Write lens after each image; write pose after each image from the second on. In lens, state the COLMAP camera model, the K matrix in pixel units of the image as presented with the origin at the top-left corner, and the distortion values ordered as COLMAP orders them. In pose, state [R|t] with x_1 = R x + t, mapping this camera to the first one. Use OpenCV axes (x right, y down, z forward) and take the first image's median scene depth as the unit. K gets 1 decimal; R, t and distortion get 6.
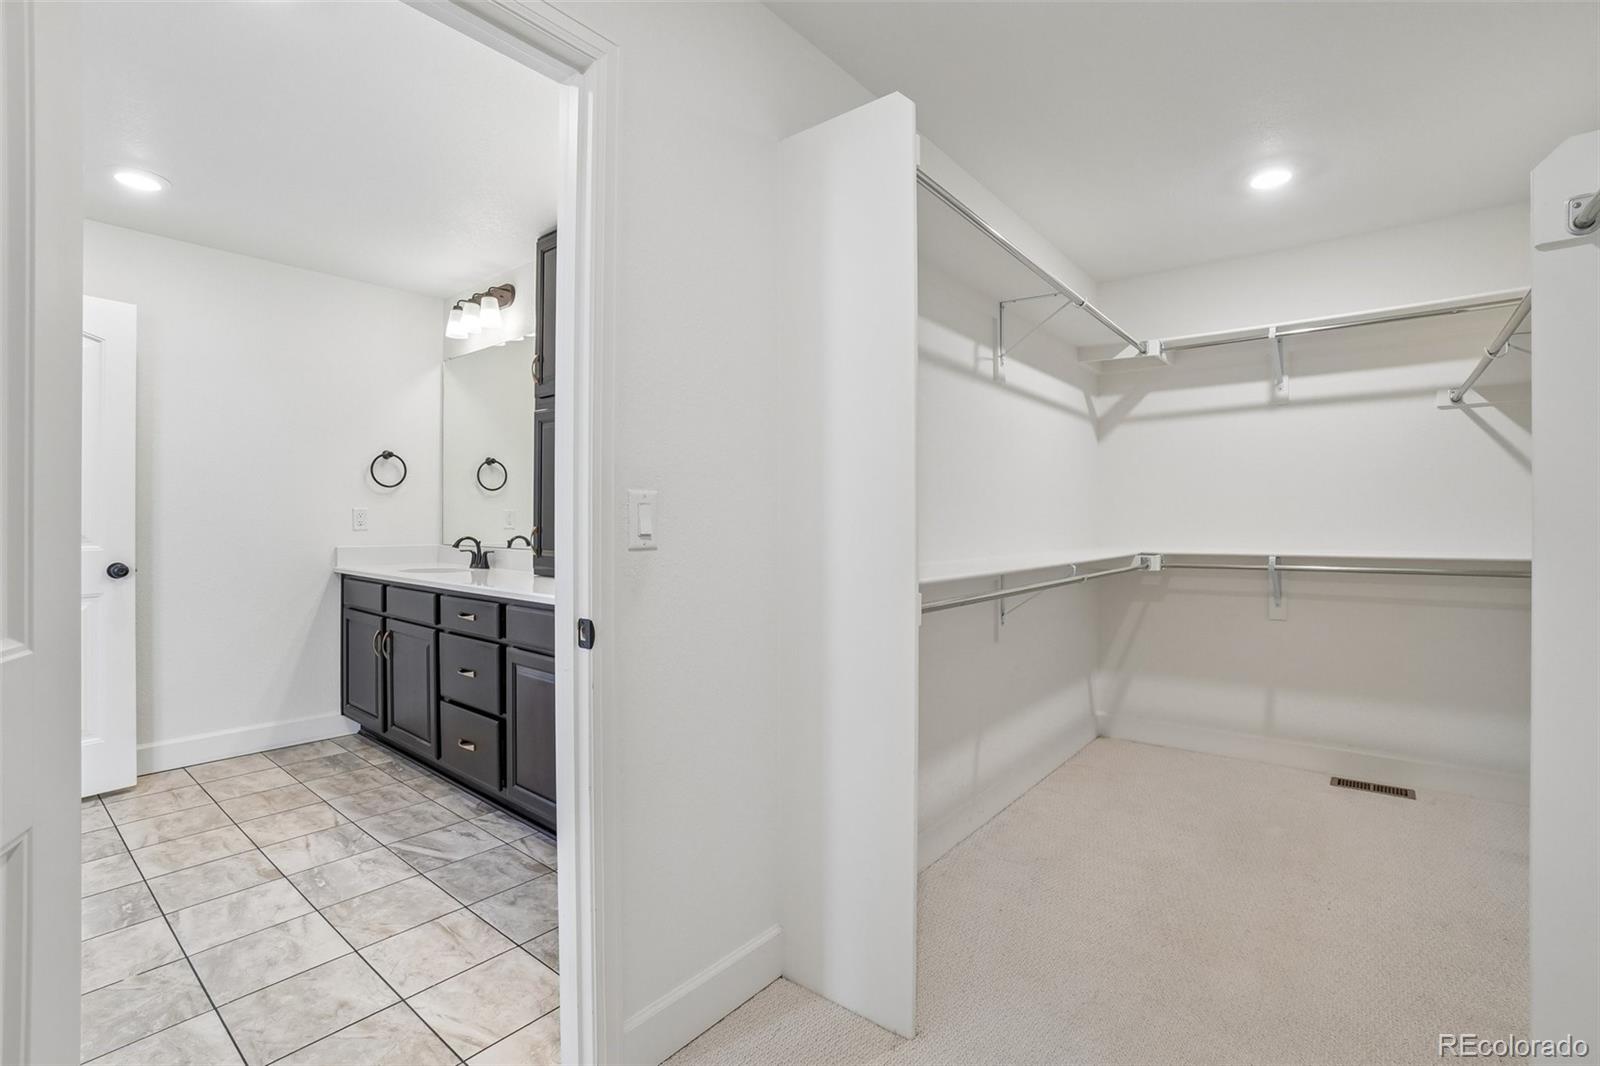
lens RADIAL K [[716.8, 0, 795.8], [0, 716.8, 534.5], [0, 0, 1]] dist [-0.021545, 0.002085]
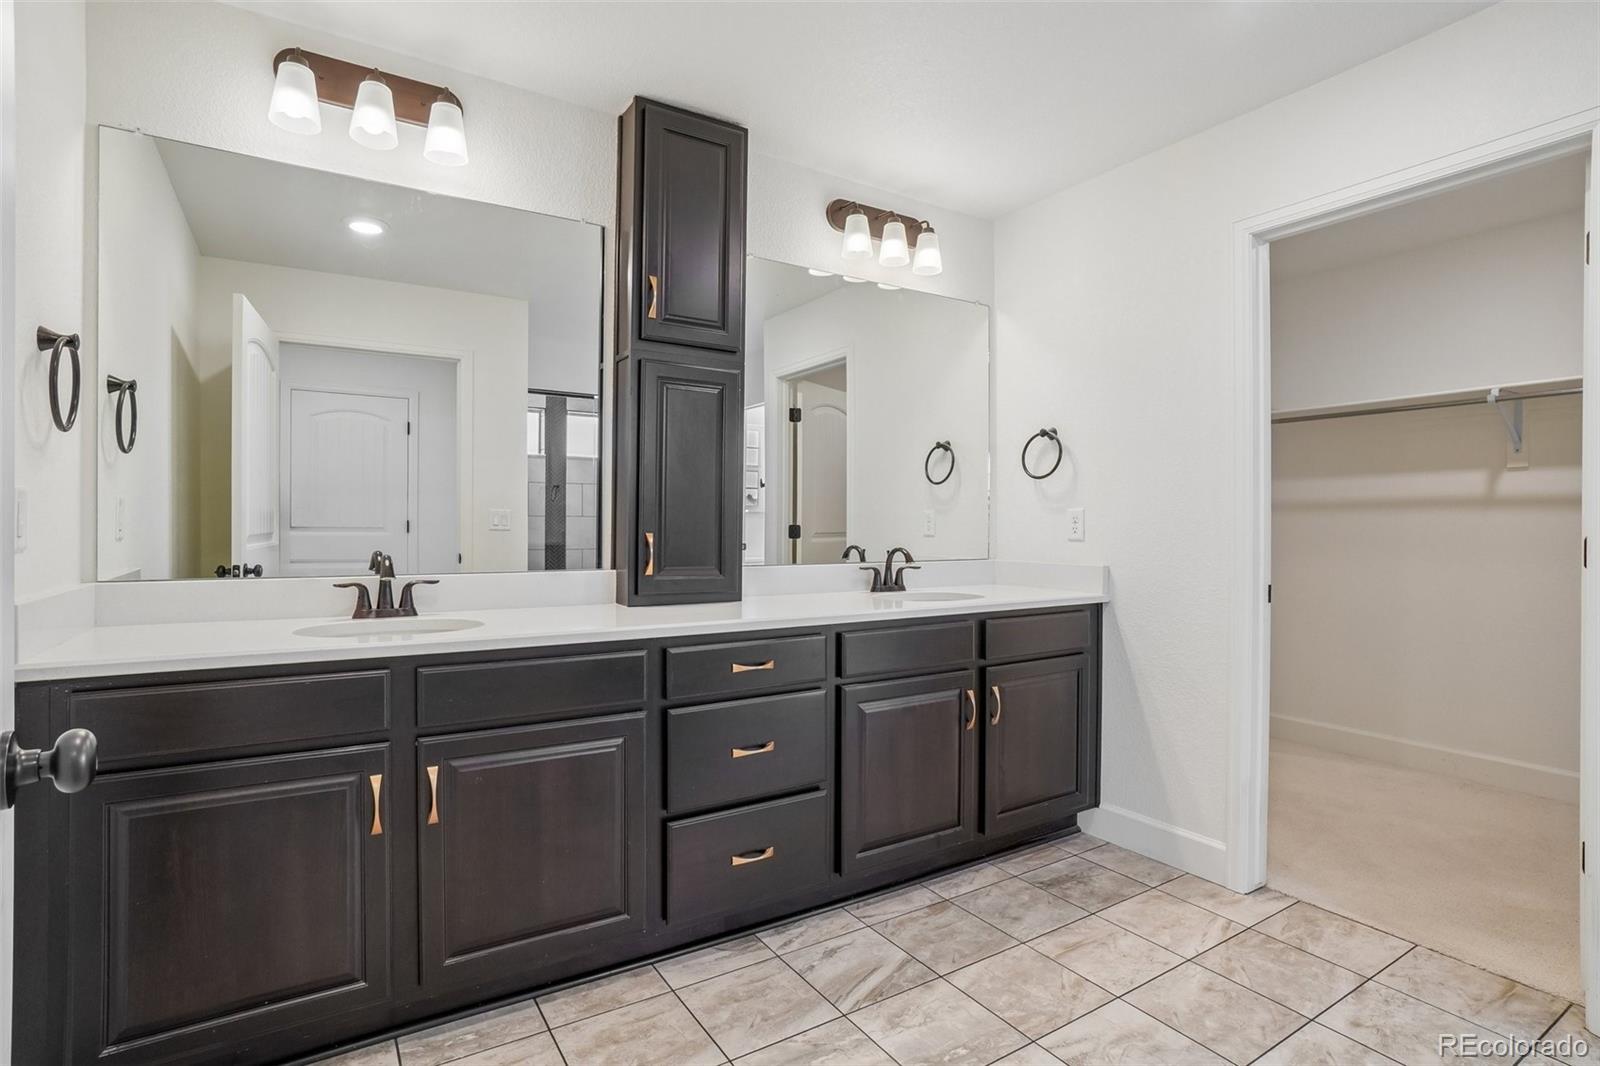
lens RADIAL K [[776.2, 0, 799.1], [0, 776.2, 527.4], [0, 0, 1]] dist [-0.014546, -0.000895]
pose [[0.300963, -0.003617, 0.953629, -1.344804], [-0.001276, 0.999990, 0.004196, -0.022938], [-0.953635, -0.002480, 0.300955, 0.863820]]
